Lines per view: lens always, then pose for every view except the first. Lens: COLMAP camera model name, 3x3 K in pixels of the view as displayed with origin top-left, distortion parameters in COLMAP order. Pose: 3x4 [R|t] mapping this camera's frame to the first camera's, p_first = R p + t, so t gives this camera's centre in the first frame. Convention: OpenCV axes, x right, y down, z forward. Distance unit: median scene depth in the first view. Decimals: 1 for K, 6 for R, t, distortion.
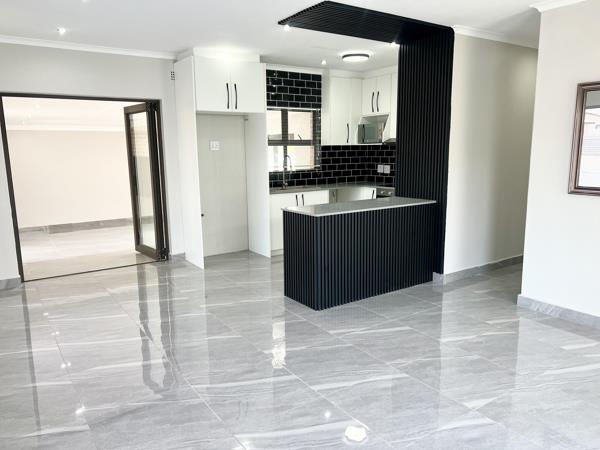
lens RADIAL K [[461.5, 0, 300.9], [0, 461.5, 225.0], [0, 0, 1]] dist [0.017012, -0.021162]
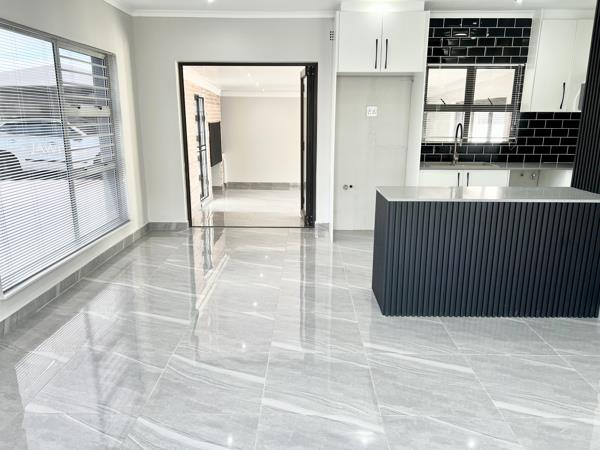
lens RADIAL K [[461.5, 0, 304.5], [0, 461.5, 225.7], [0, 0, 1]] dist [0.017012, -0.021162]
pose [[0.811878, 0.150608, -0.564067, 0.233963], [-0.108362, 0.988239, 0.107895, -0.029841], [0.573683, -0.026475, 0.818650, 0.159081]]
